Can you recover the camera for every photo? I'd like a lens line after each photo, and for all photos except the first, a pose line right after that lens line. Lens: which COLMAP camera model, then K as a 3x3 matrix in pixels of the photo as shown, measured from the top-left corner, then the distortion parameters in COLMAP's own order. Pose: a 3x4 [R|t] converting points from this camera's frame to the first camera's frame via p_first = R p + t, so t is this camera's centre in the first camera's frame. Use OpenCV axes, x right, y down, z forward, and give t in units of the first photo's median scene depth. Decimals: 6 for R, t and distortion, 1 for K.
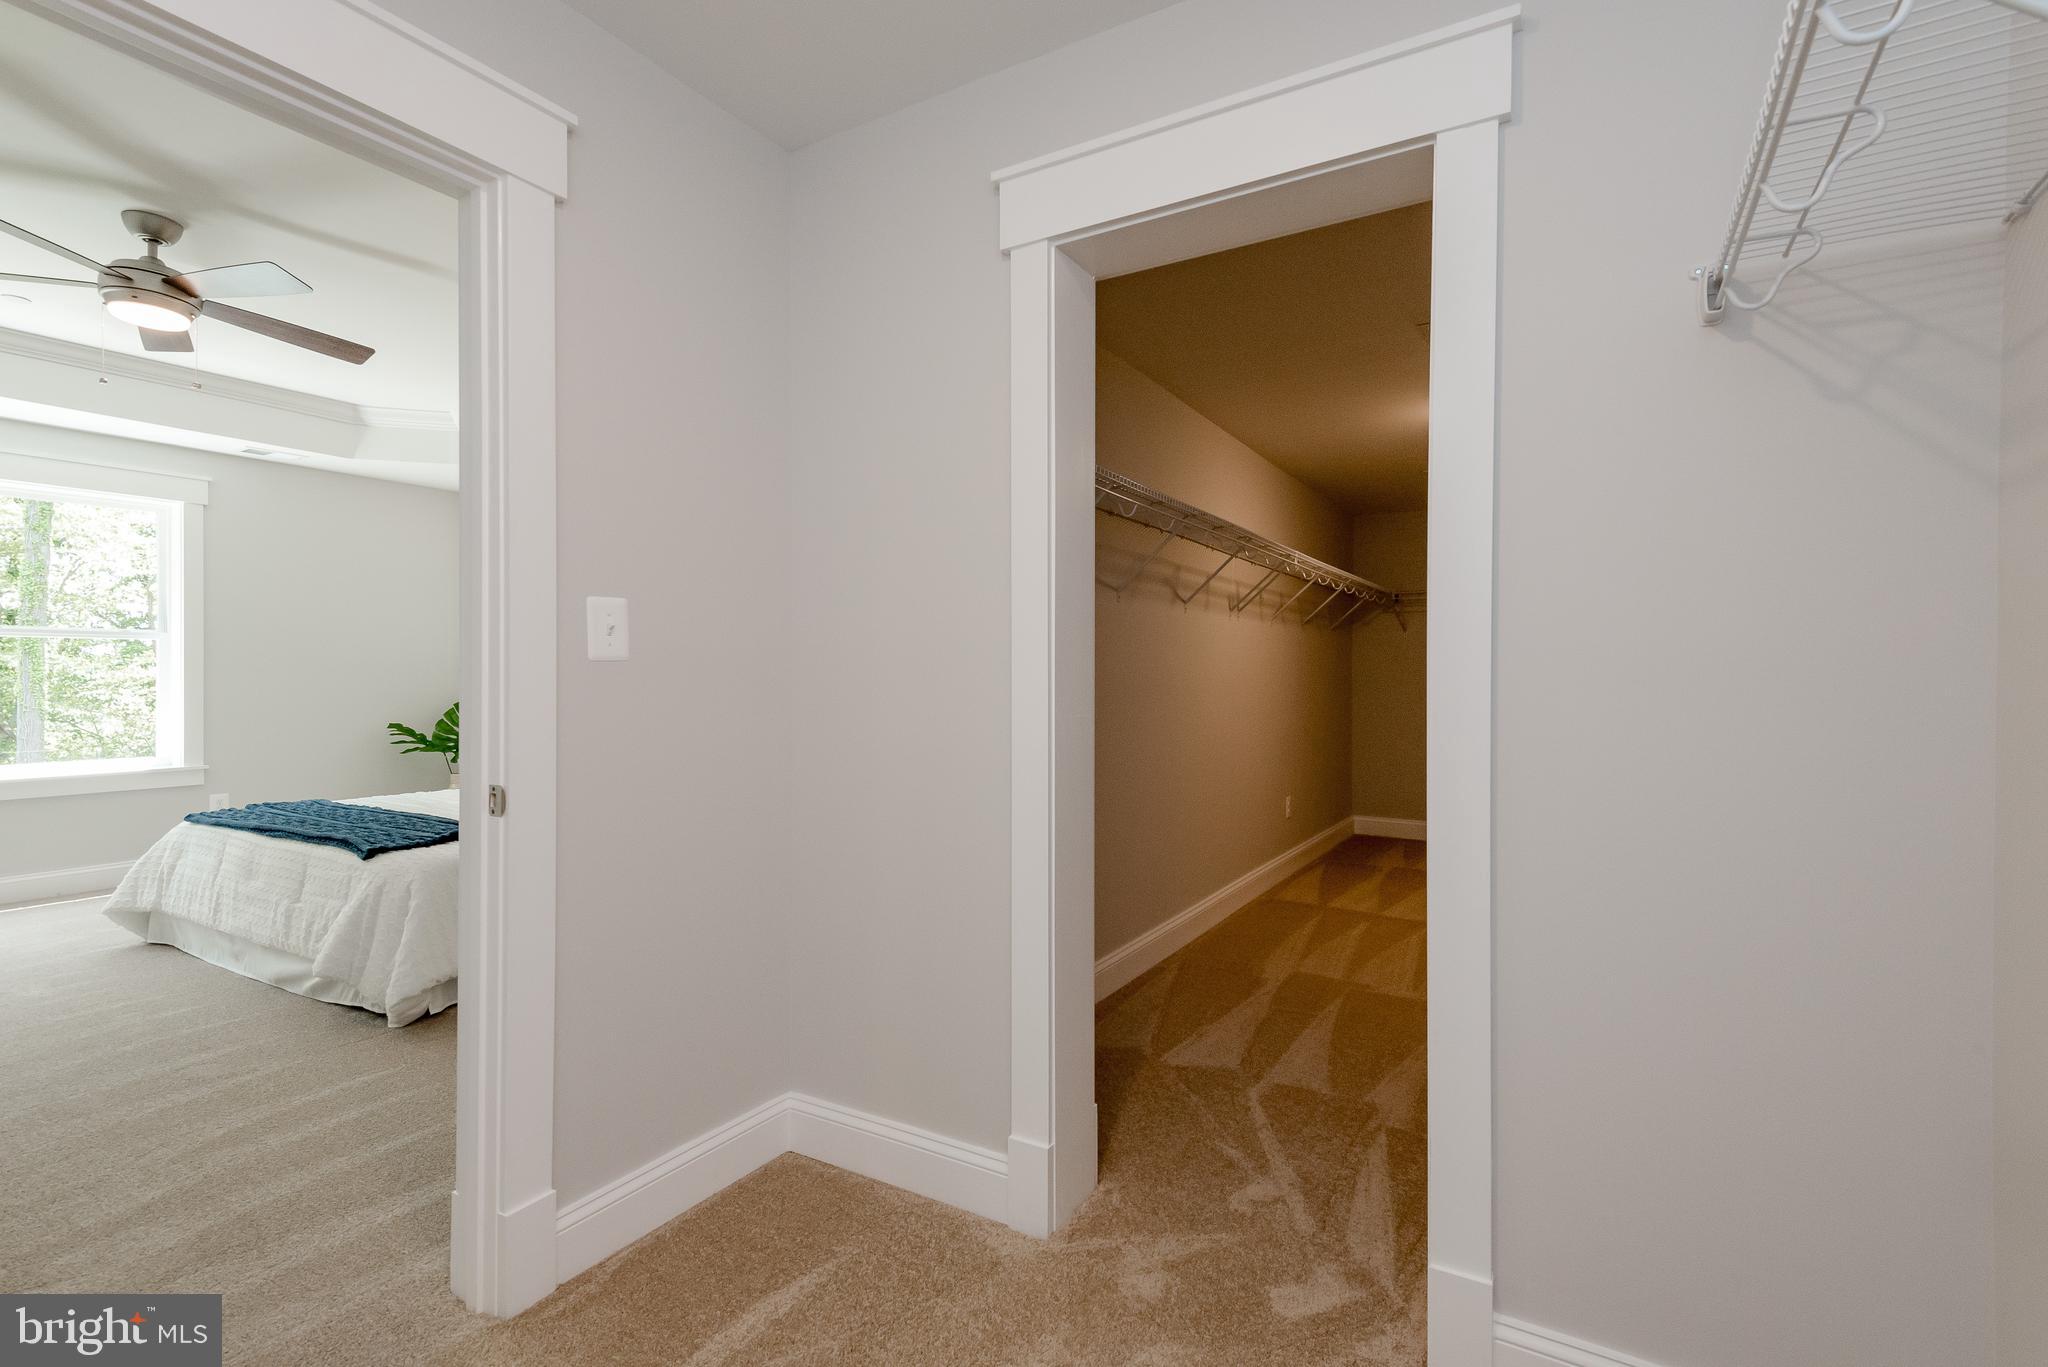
lens RADIAL K [[923.7, 0, 1024.5], [0, 923.7, 688.0], [0, 0, 1]] dist [-0.000326, -0.001001]
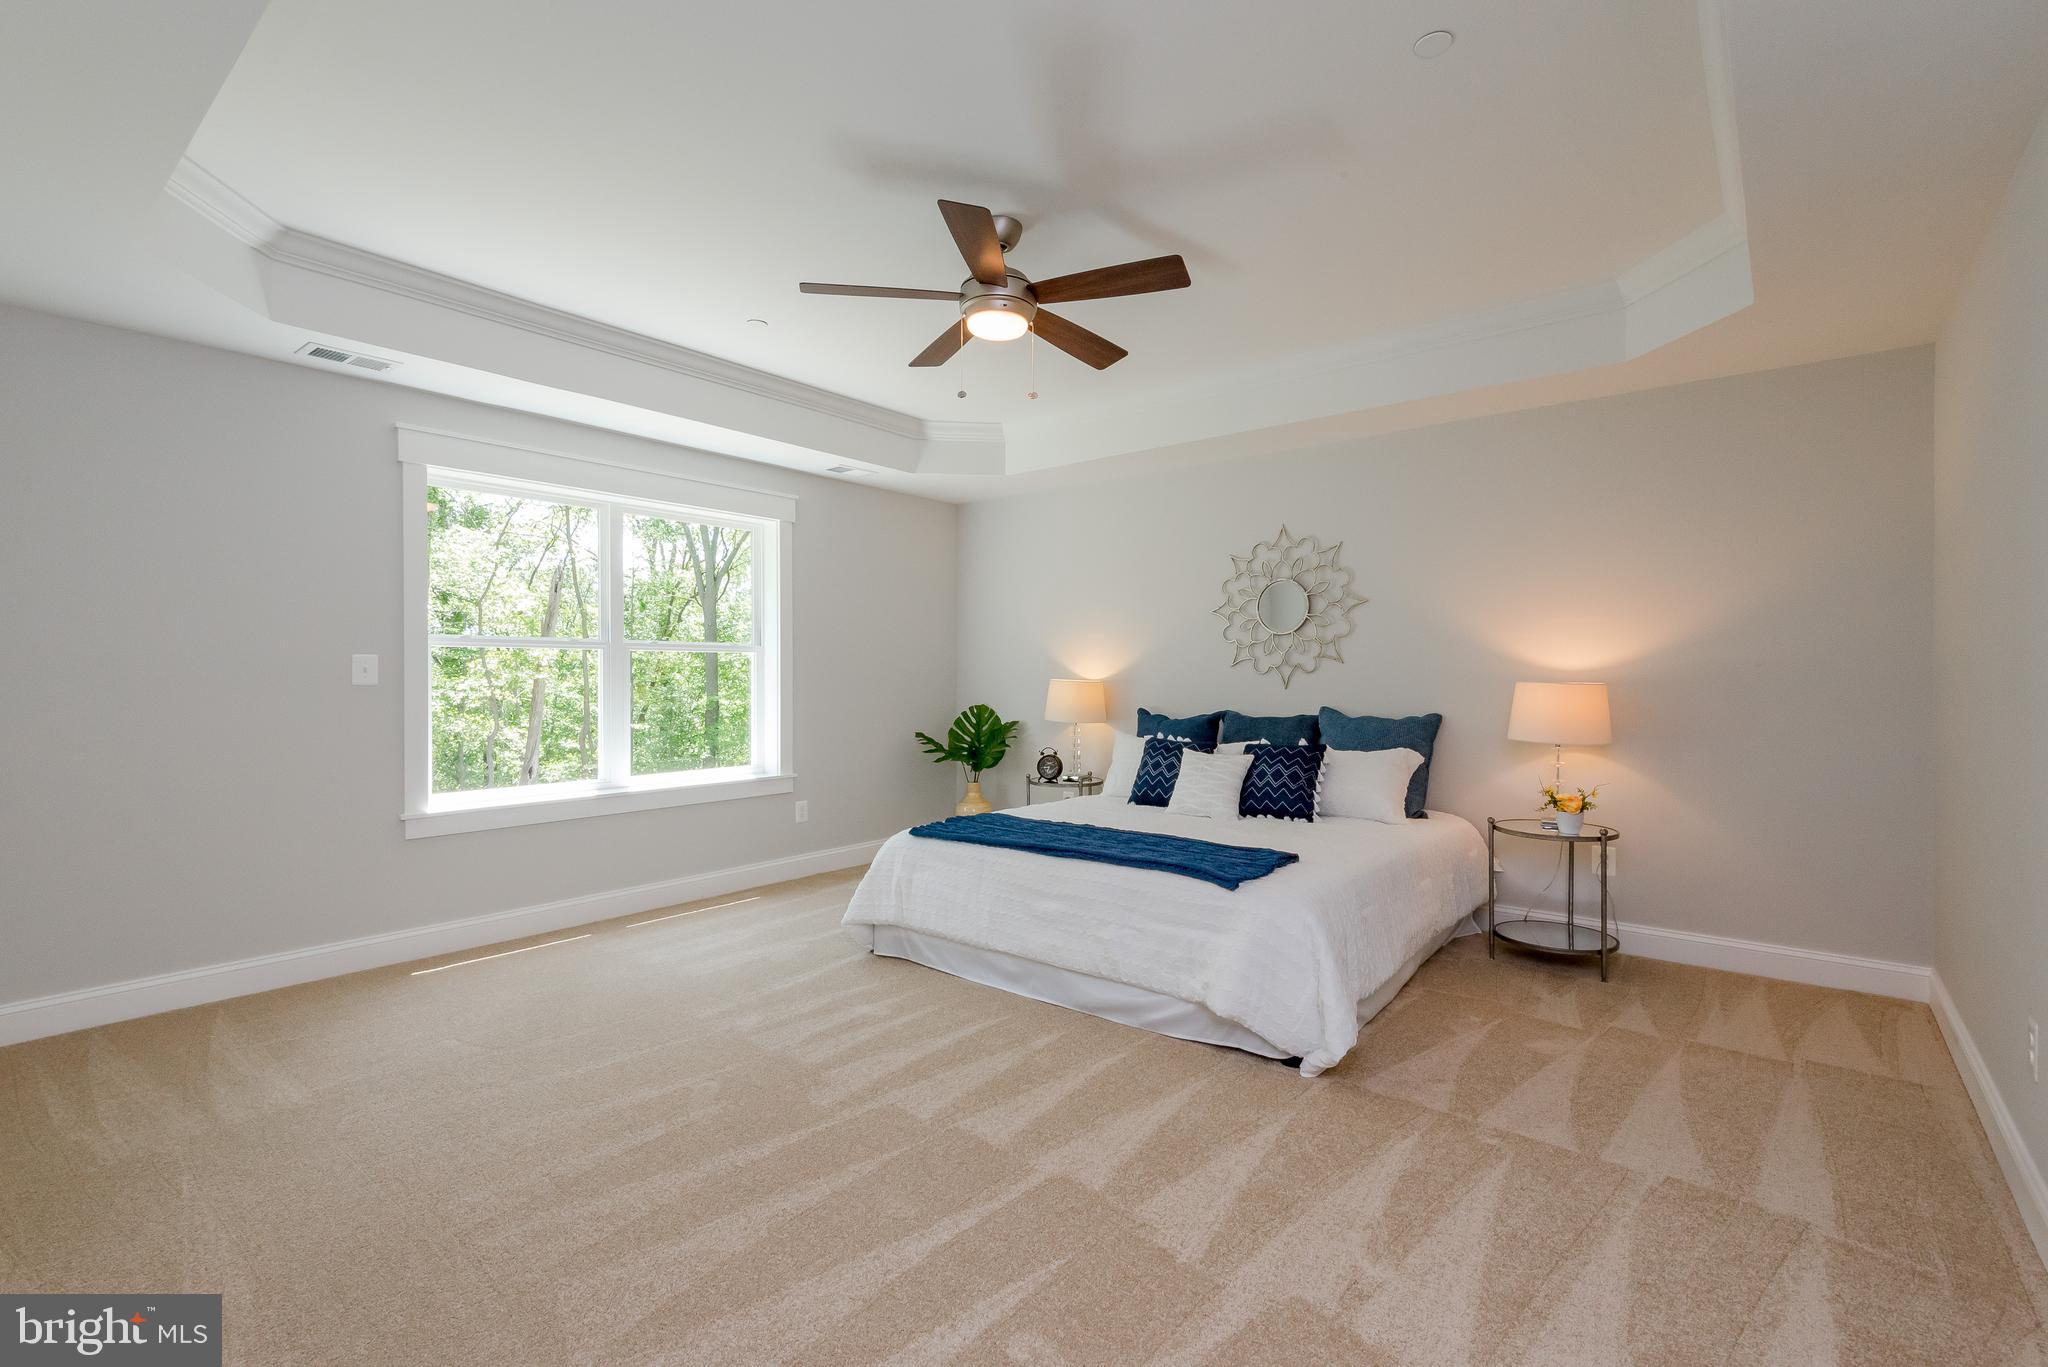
lens RADIAL K [[923.7, 0, 1023.9], [0, 923.7, 677.2], [0, 0, 1]] dist [-0.000326, -0.001001]
pose [[0.983558, -0.005063, -0.180524, -0.447591], [0.002317, 0.999878, -0.015415, -0.007810], [0.180580, 0.014743, 0.983450, 0.024796]]
